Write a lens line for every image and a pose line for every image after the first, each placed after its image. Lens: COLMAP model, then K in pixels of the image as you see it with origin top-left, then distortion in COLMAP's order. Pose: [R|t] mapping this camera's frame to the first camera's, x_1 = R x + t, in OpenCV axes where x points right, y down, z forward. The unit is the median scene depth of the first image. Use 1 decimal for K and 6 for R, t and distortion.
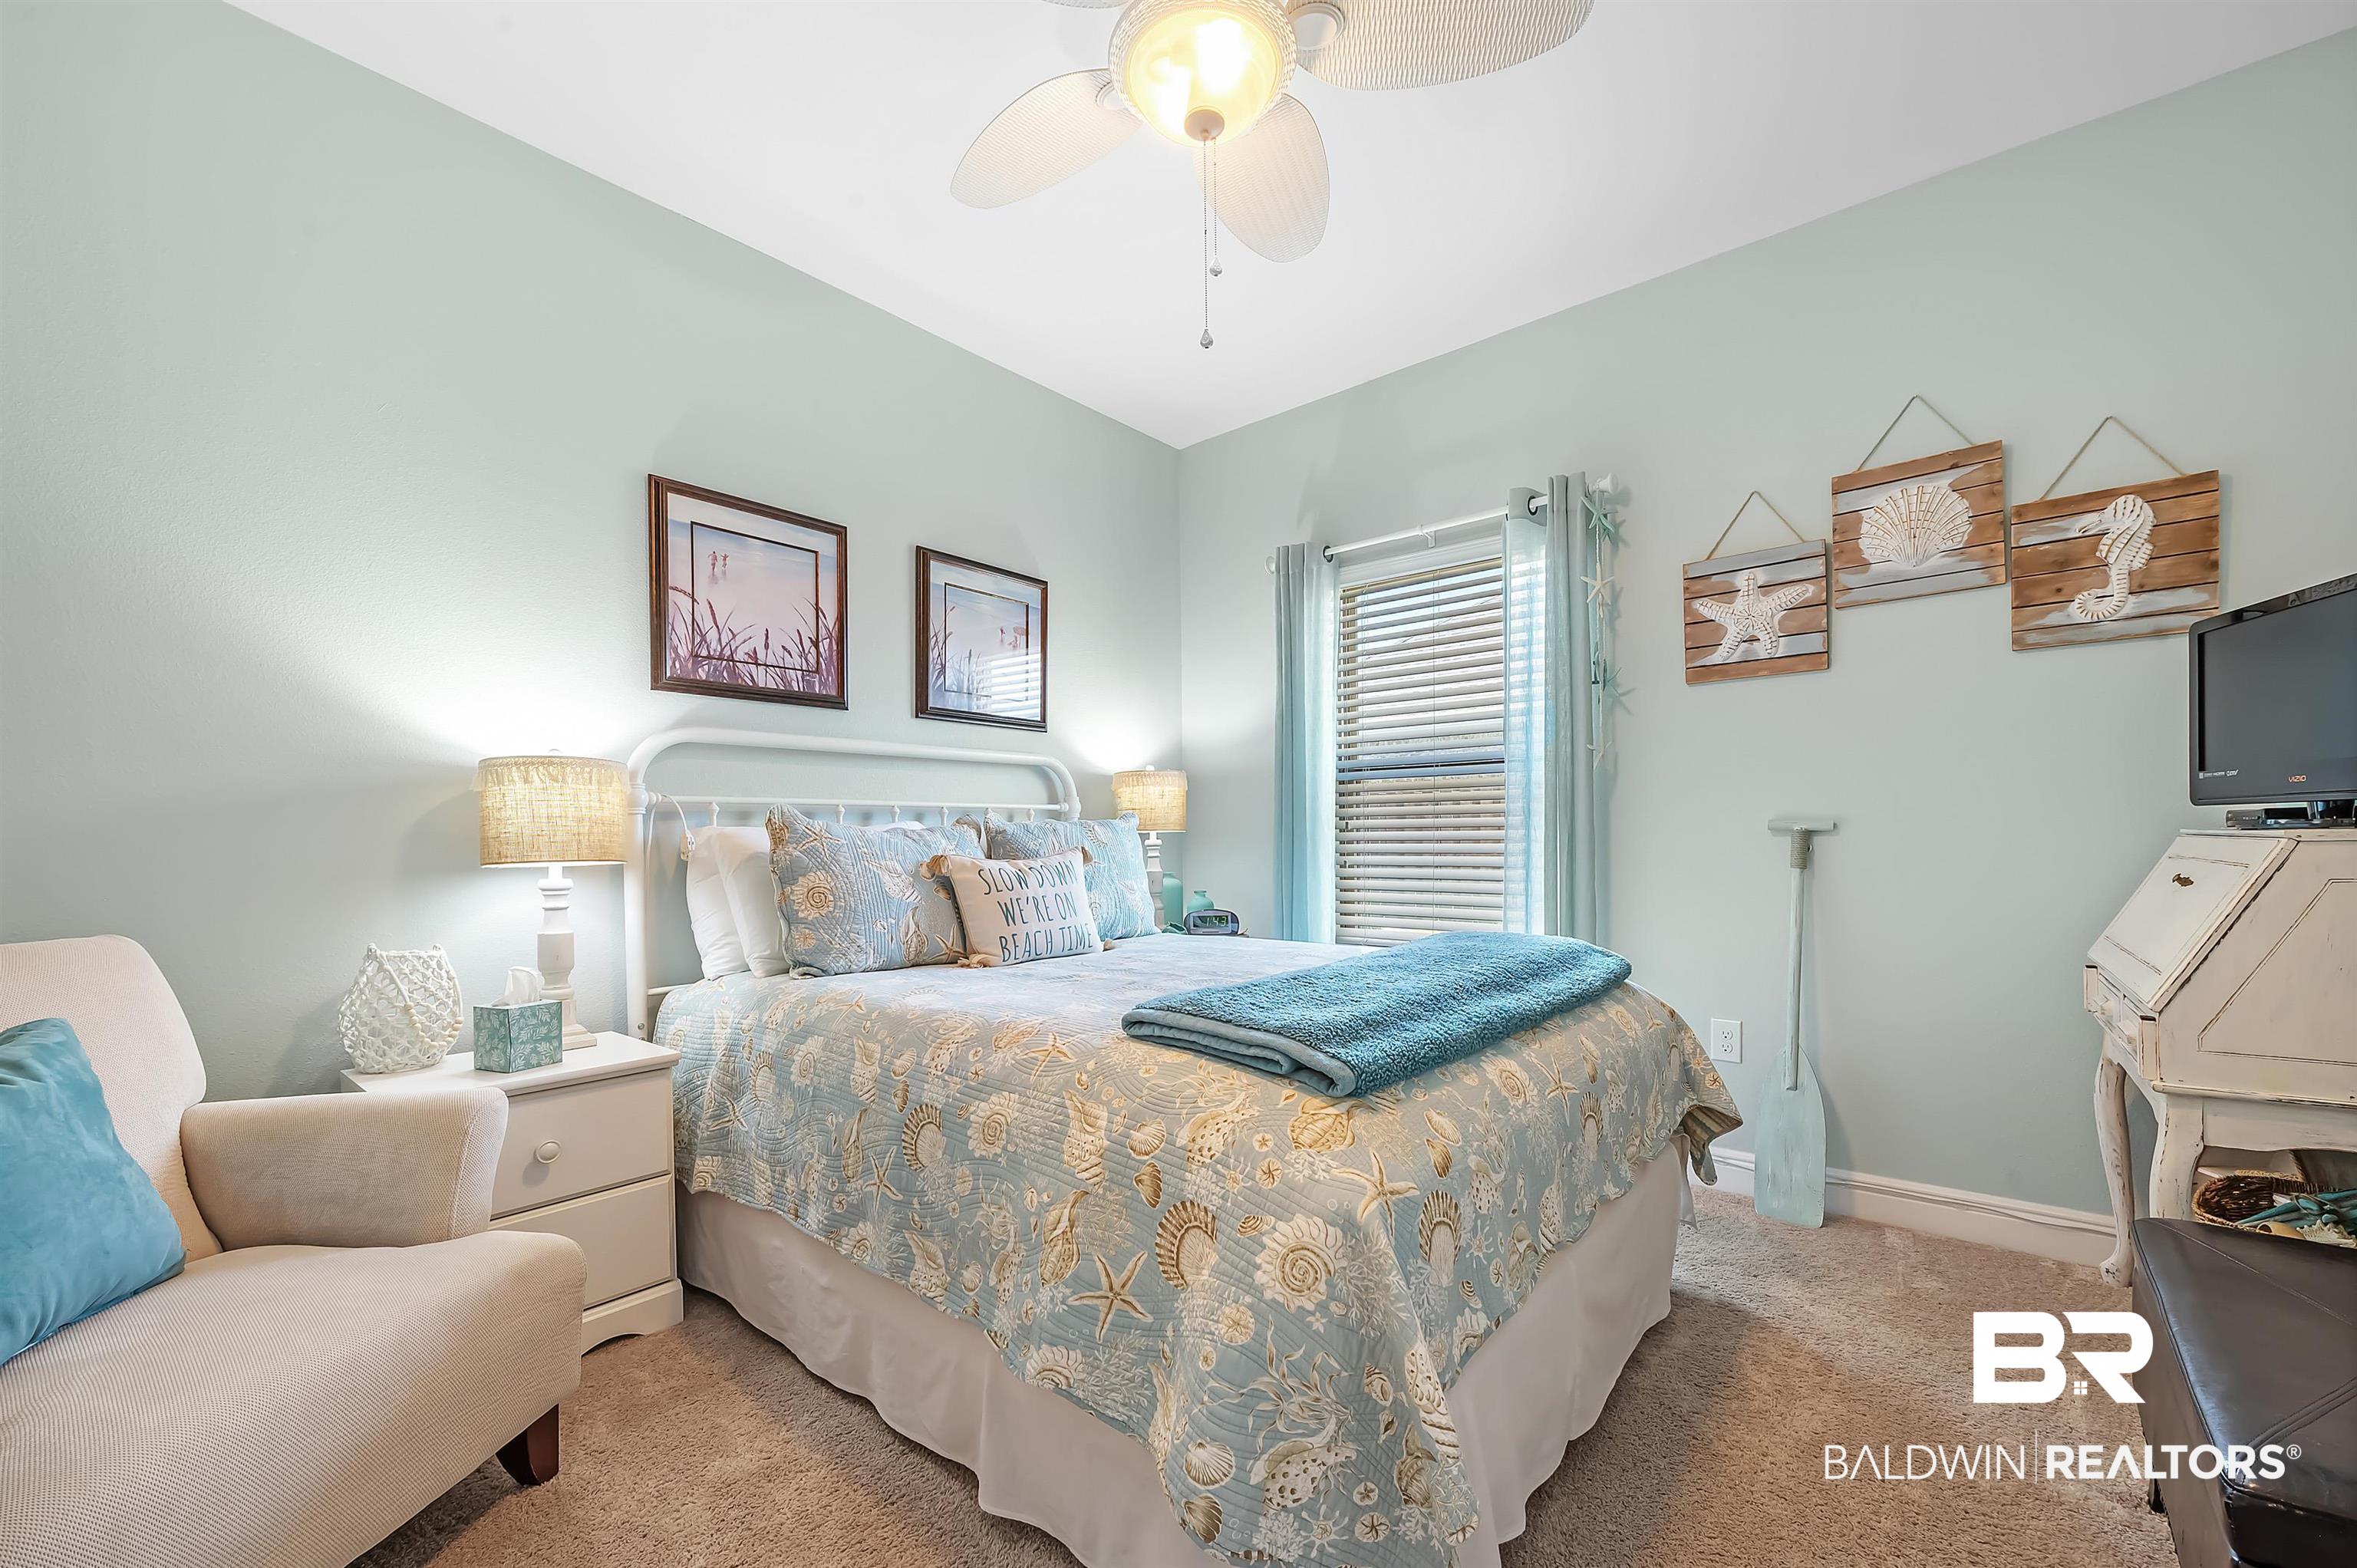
lens RADIAL K [[938.1, 0, 1184.2], [0, 938.1, 854.3], [0, 0, 1]] dist [-0.008693, -0.000095]
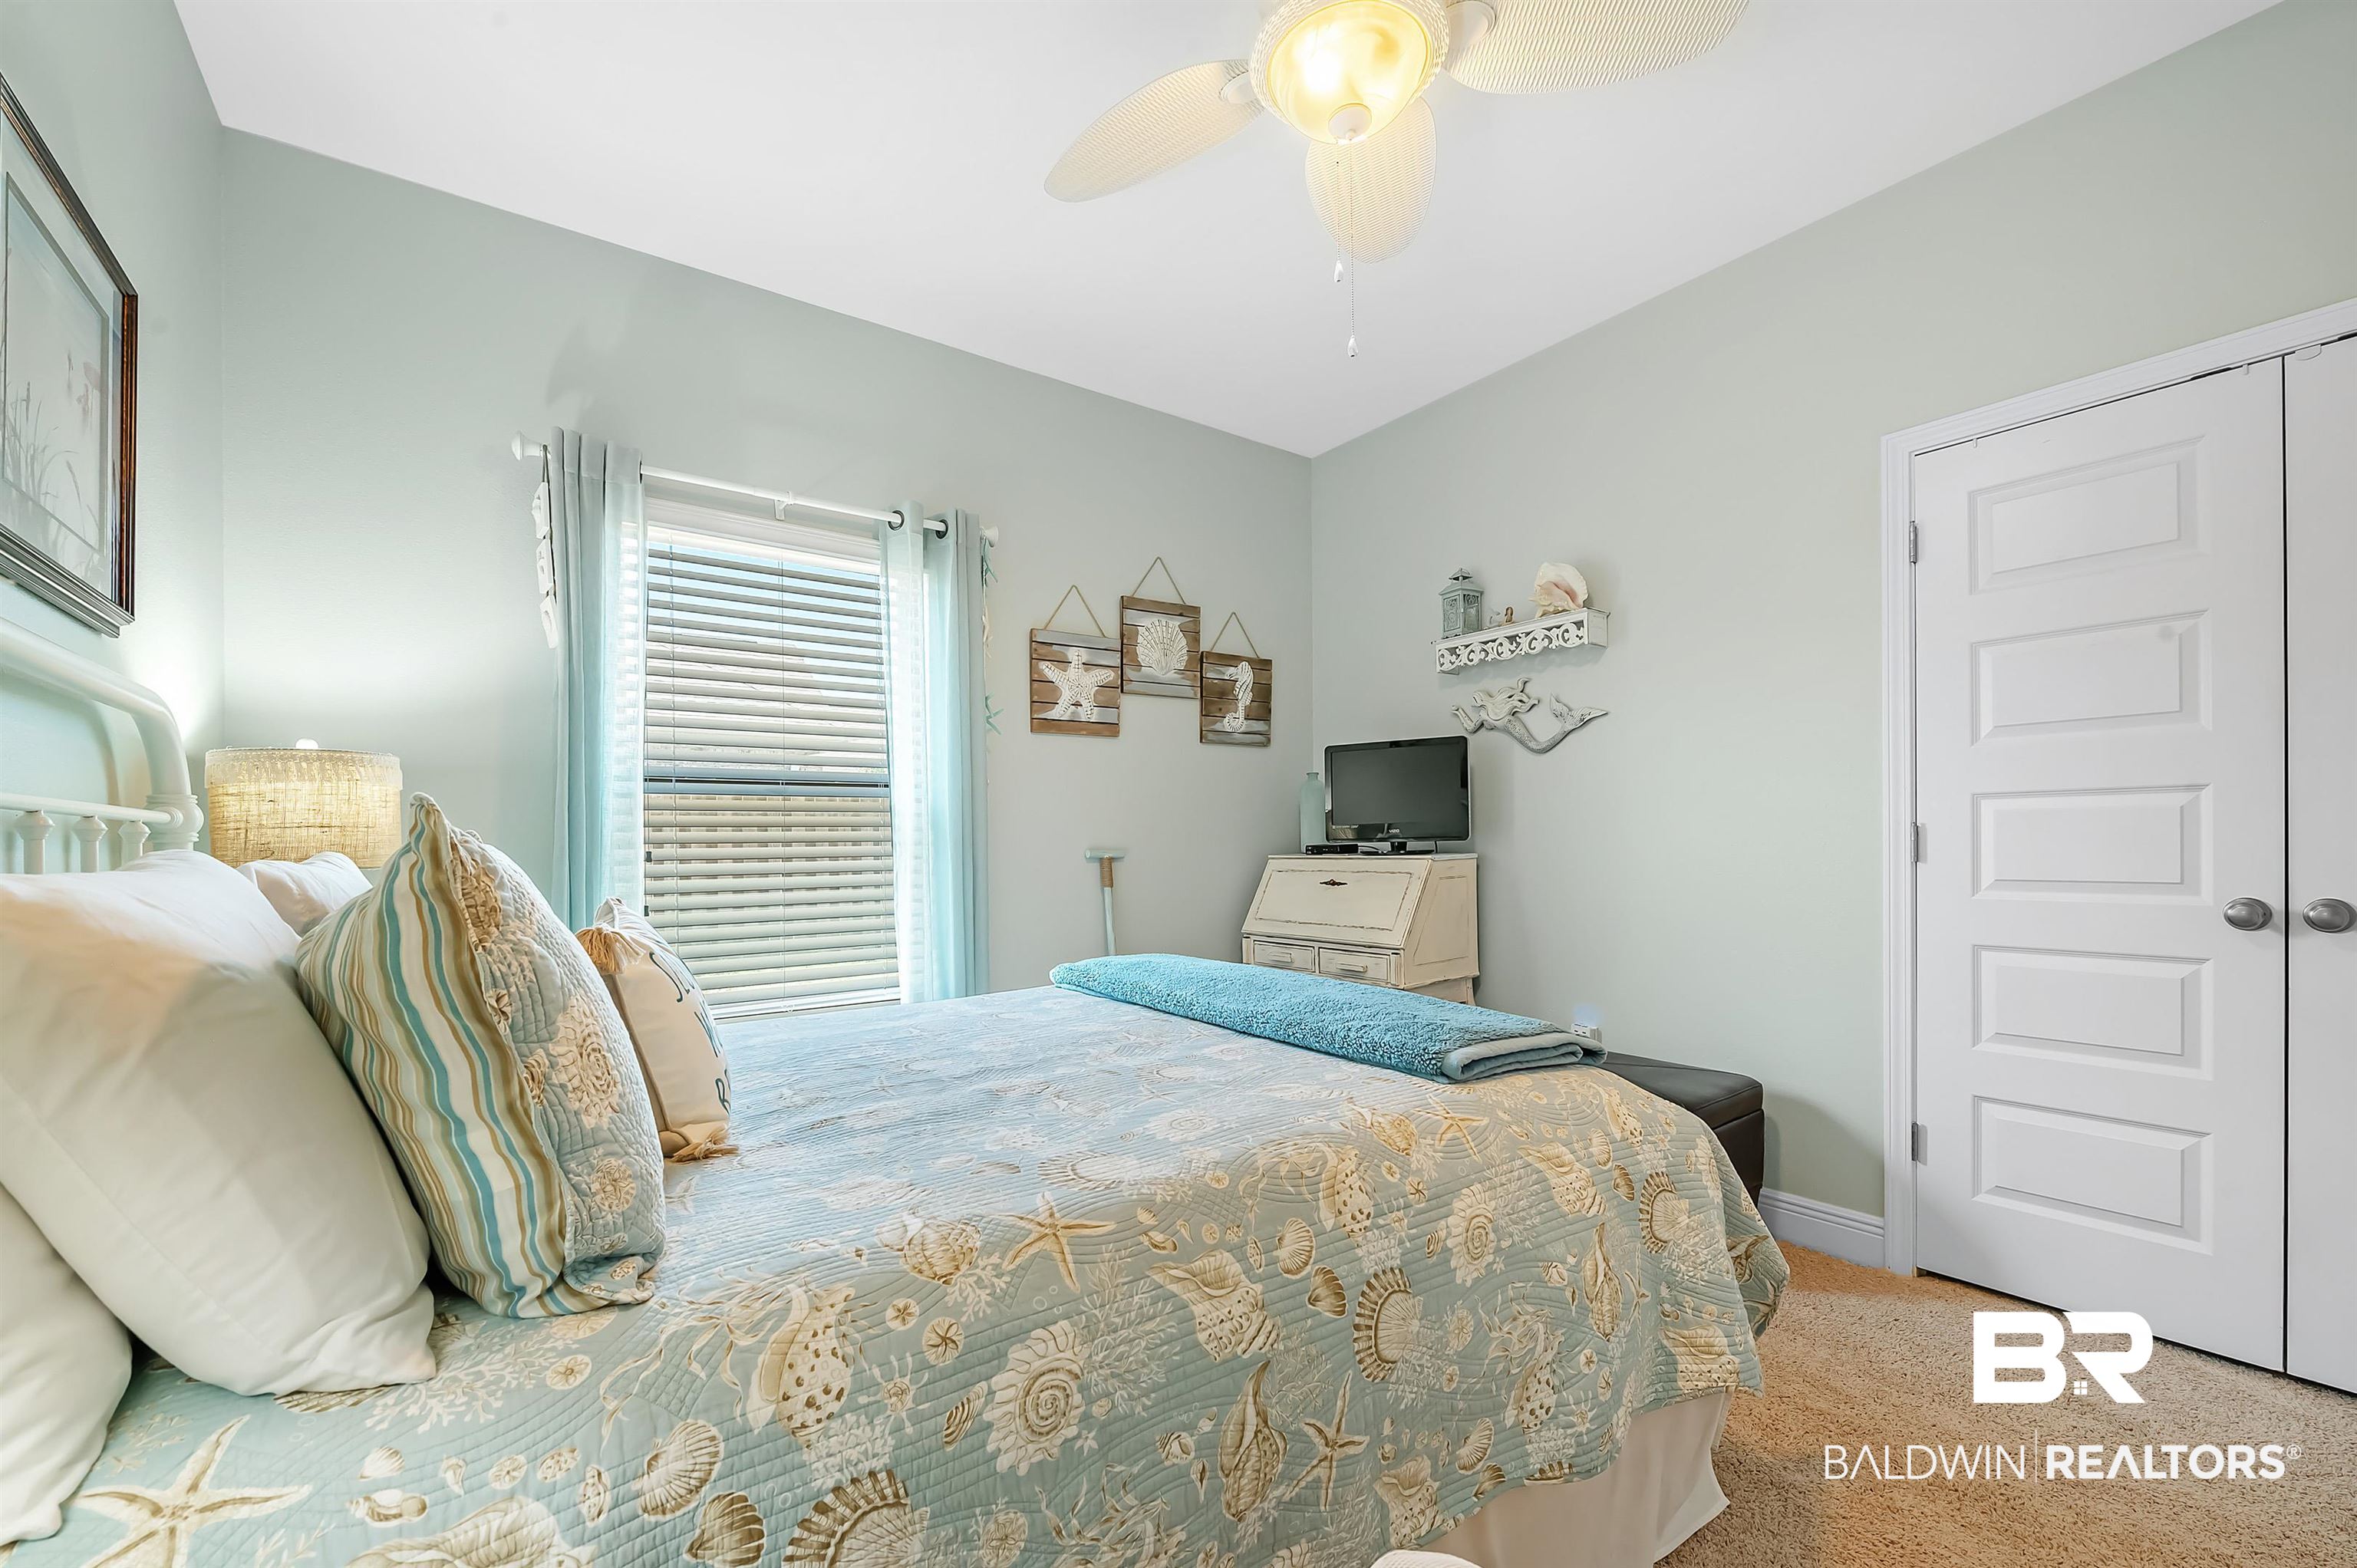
lens RADIAL K [[937.3, 0, 1185.0], [0, 937.3, 862.9], [0, 0, 1]] dist [-0.009000, 0.000412]
pose [[0.233456, -0.012506, 0.972287, -0.610395], [0.032213, 0.999468, 0.005122, -0.022833], [-0.971834, 0.030124, 0.233734, 0.618117]]
